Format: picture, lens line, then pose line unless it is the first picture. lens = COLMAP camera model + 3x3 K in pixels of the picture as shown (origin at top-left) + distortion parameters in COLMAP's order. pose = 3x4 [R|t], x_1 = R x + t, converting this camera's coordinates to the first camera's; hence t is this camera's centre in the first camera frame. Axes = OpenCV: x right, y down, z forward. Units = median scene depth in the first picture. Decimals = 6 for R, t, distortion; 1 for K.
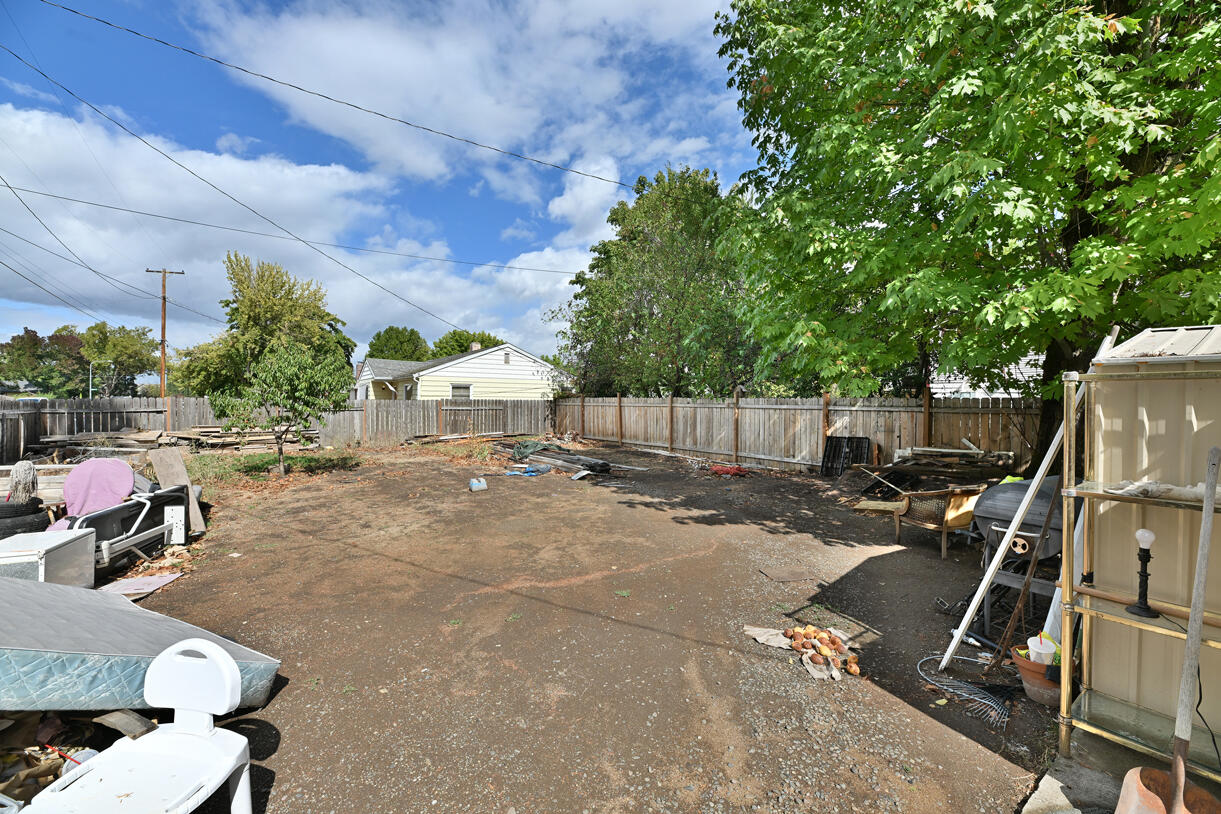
lens RADIAL K [[492.6, 0, 609.4], [0, 492.6, 404.9], [0, 0, 1]] dist [0.001556, -0.002932]
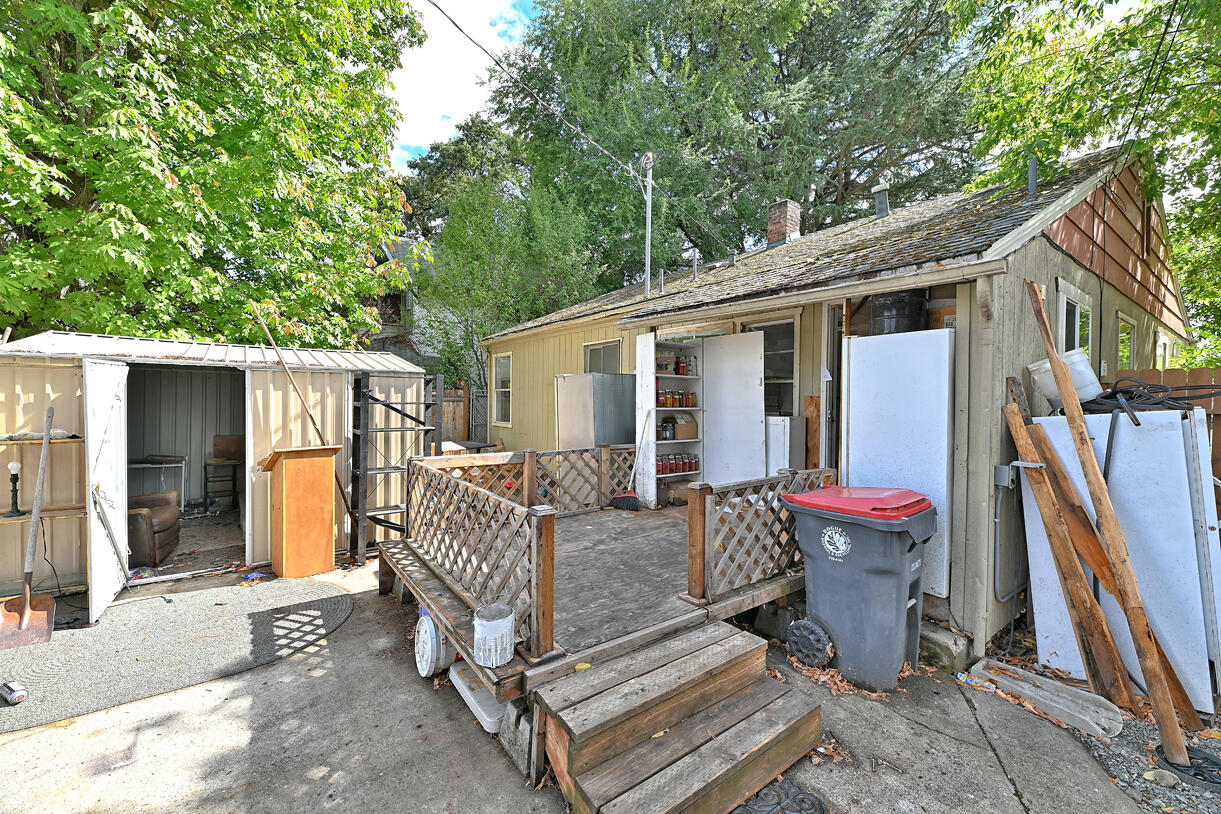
lens RADIAL K [[492.6, 0, 609.4], [0, 492.6, 404.9], [0, 0, 1]] dist [0.001556, -0.002932]
pose [[-0.004508, -0.027476, 0.999612, -0.303845], [-0.004360, 0.999613, 0.027456, 0.012326], [-0.999980, -0.004234, -0.004626, -0.563589]]
